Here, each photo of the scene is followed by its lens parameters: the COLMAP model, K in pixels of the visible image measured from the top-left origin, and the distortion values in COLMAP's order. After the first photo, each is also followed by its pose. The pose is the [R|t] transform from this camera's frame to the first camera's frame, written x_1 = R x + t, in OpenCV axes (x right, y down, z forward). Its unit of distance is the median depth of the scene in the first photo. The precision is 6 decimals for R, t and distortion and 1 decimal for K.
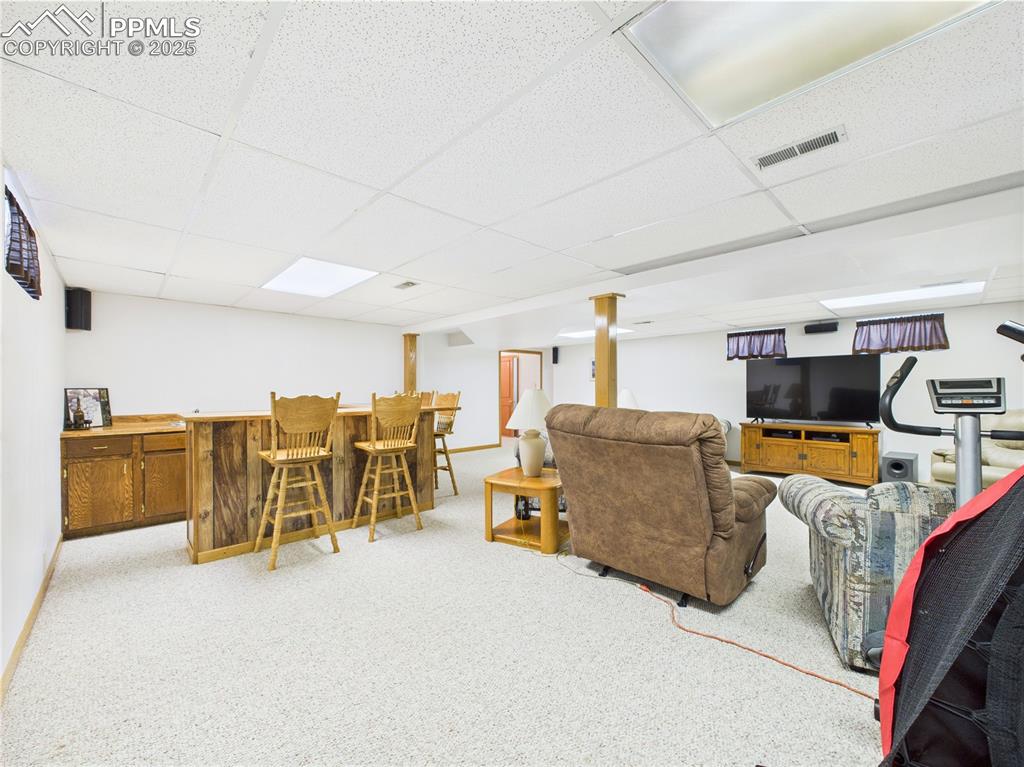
lens RADIAL K [[412.7, 0, 512.2], [0, 412.7, 391.7], [0, 0, 1]] dist [0.001815, 0.000307]
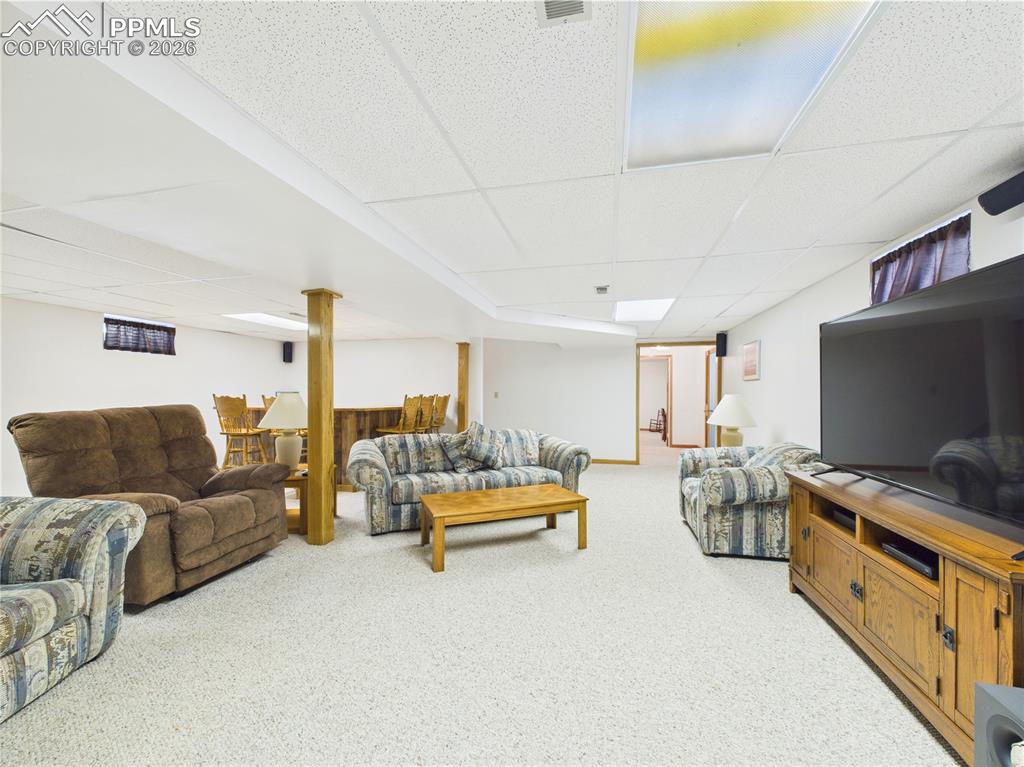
lens RADIAL K [[407.9, 0, 515.2], [0, 407.9, 388.4], [0, 0, 1]] dist [0.000001, 0.000012]
pose [[0.550163, -0.003938, -0.835048, 0.781862], [-0.006742, 0.999935, -0.009157, -0.010261], [0.835030, 0.010668, 0.550101, 0.530777]]
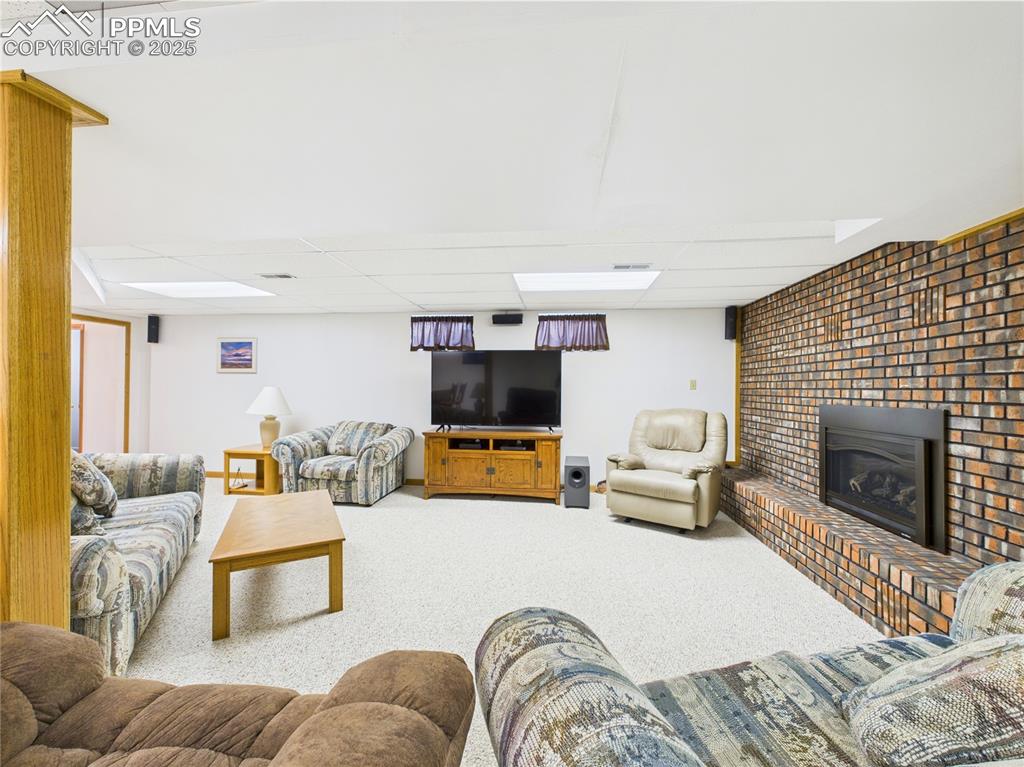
lens RADIAL K [[407.9, 0, 515.2], [0, 407.9, 388.4], [0, 0, 1]] dist [0.000001, 0.000012]
pose [[0.764661, 0.009010, 0.644369, 0.201191], [-0.006876, 0.999959, -0.005823, -0.002268], [-0.644396, 0.000023, 0.764692, 0.323722]]
